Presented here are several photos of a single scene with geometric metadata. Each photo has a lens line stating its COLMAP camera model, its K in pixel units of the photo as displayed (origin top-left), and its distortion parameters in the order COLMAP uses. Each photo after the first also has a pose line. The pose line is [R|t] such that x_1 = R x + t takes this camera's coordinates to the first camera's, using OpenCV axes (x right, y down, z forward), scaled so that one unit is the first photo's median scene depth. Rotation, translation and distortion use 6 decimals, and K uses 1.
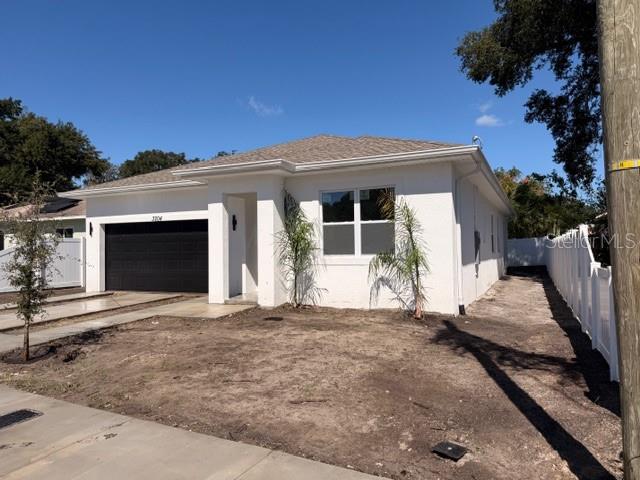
lens RADIAL K [[448.7, 0, 324.4], [0, 448.7, 241.6], [0, 0, 1]] dist [0.059736, -0.066895]
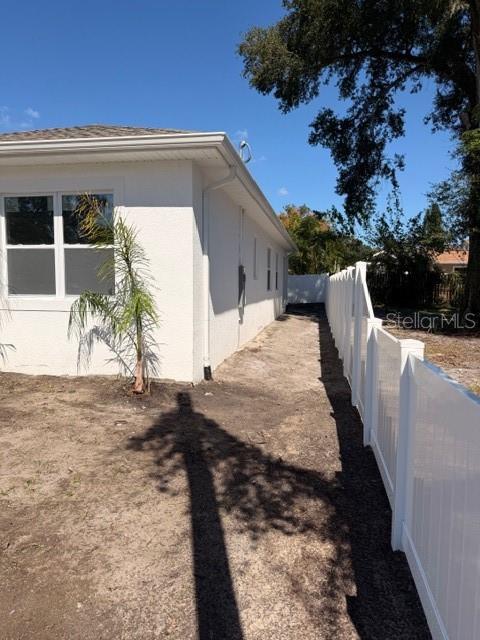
lens RADIAL K [[448.7, 0, 238.7], [0, 448.7, 323.2], [0, 0, 1]] dist [0.059736, -0.066895]
pose [[0.966510, -0.001081, 0.256627, 0.155269], [-0.027302, 0.993882, 0.107015, -0.008188], [-0.255173, -0.110438, 0.960568, 0.275767]]
